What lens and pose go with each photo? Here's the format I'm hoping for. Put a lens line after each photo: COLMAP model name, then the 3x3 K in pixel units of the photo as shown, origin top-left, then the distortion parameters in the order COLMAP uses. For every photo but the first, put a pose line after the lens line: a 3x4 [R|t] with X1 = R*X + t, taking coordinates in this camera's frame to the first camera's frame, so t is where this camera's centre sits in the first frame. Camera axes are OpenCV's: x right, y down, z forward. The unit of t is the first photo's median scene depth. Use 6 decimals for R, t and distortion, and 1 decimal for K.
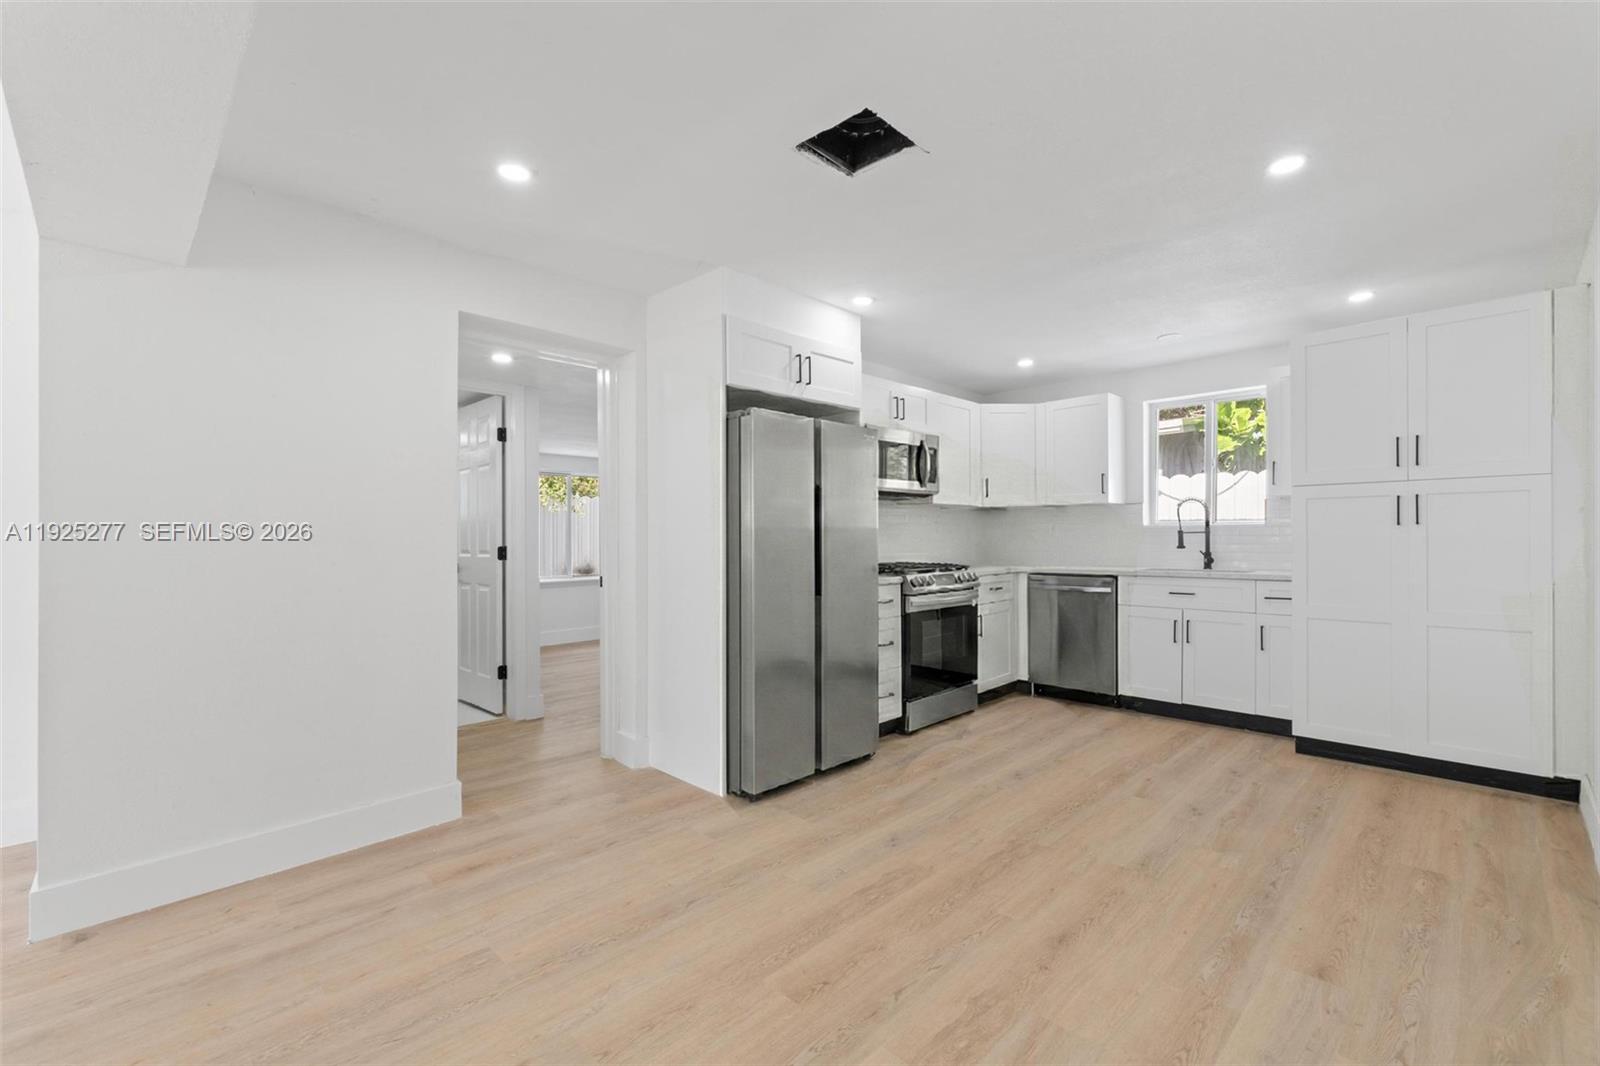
lens RADIAL K [[678.6, 0, 807.5], [0, 678.6, 528.9], [0, 0, 1]] dist [-0.003802, -0.000715]
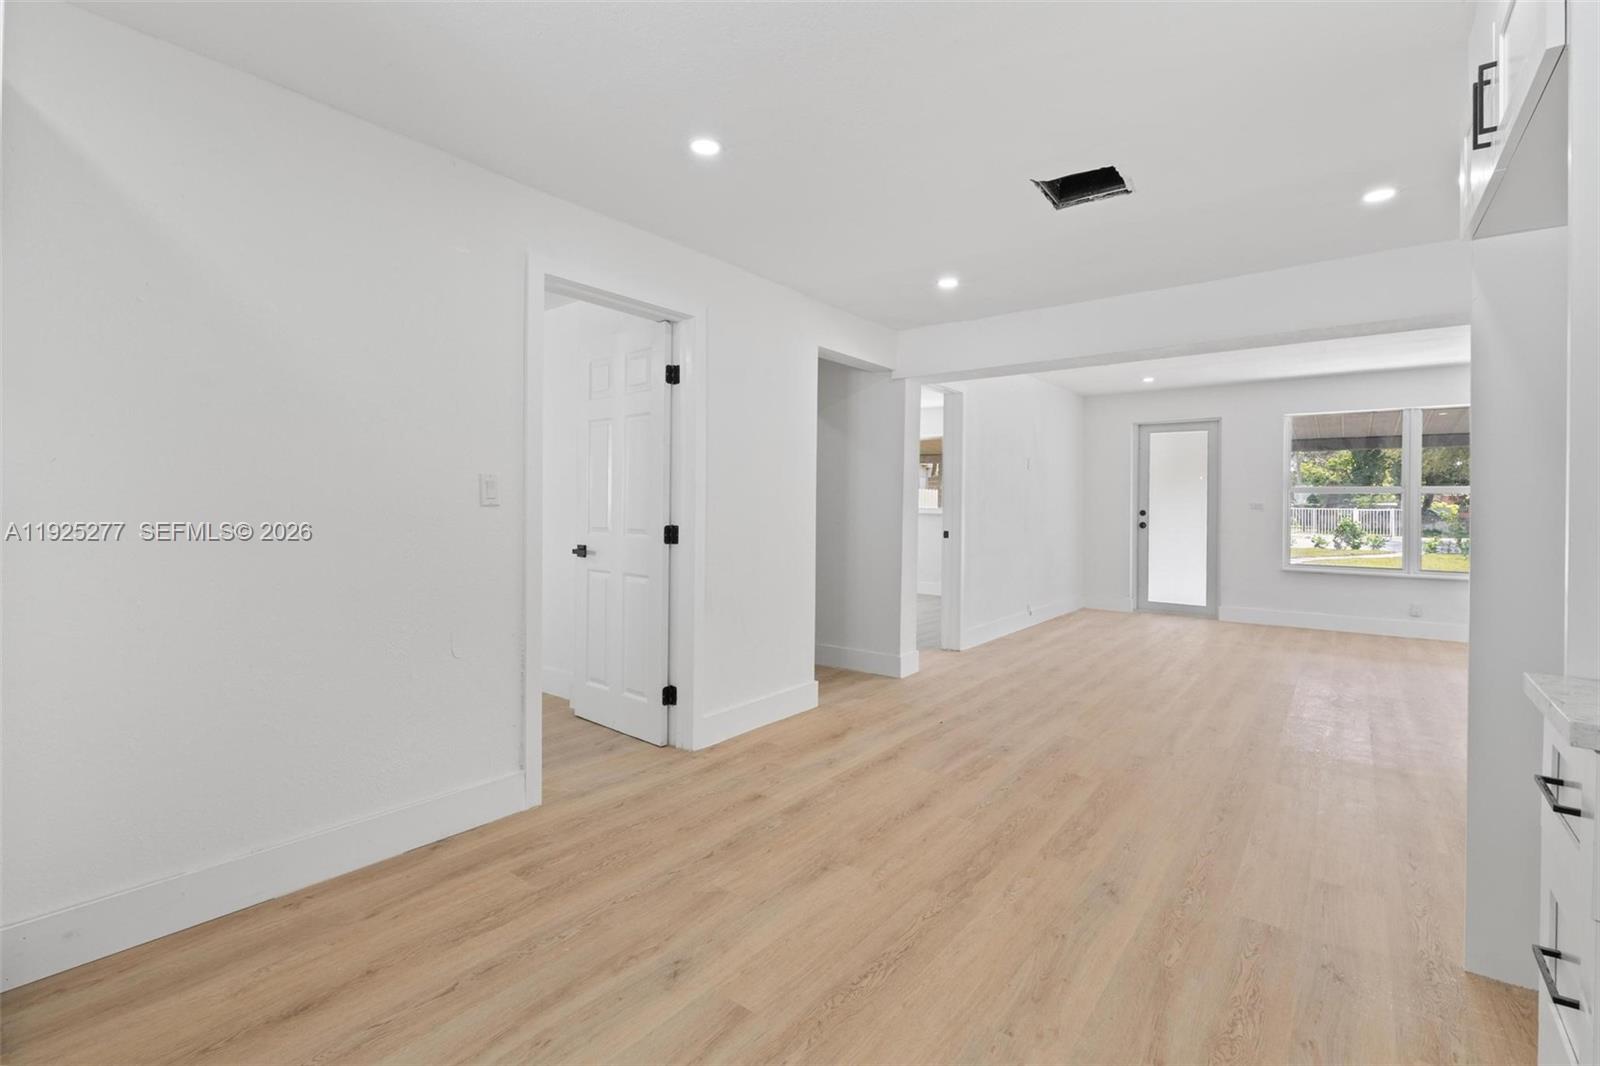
lens RADIAL K [[678.6, 0, 807.5], [0, 678.6, 528.9], [0, 0, 1]] dist [-0.003802, -0.000715]
pose [[-0.992448, -0.000845, -0.122665, 0.627042], [-0.003605, 0.999745, 0.022278, 0.017550], [0.122615, 0.022552, -0.992198, 1.880660]]
